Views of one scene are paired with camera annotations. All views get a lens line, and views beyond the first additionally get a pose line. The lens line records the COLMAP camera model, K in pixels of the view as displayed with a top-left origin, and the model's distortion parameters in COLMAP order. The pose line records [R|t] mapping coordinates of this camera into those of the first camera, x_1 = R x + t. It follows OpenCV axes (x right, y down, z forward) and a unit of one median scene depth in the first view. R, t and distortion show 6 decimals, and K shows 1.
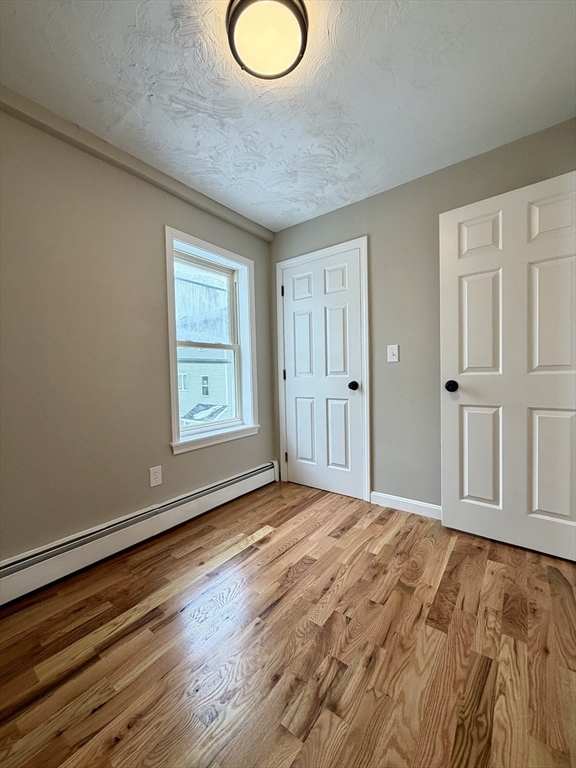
lens RADIAL K [[304.8, 0, 288.6], [0, 304.8, 383.5], [0, 0, 1]] dist [-0.002242, 0.000633]
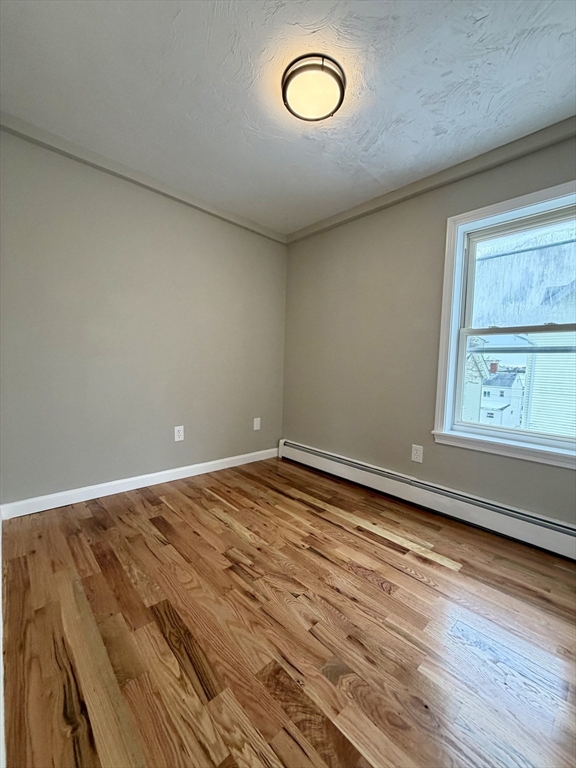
lens RADIAL K [[304.8, 0, 287.3], [0, 304.8, 384.6], [0, 0, 1]] dist [-0.002242, 0.000633]
pose [[-0.159454, 0.078995, -0.984040, 1.173884], [-0.065054, 0.993786, 0.090319, -0.035922], [0.985060, 0.078417, -0.153324, 1.077341]]
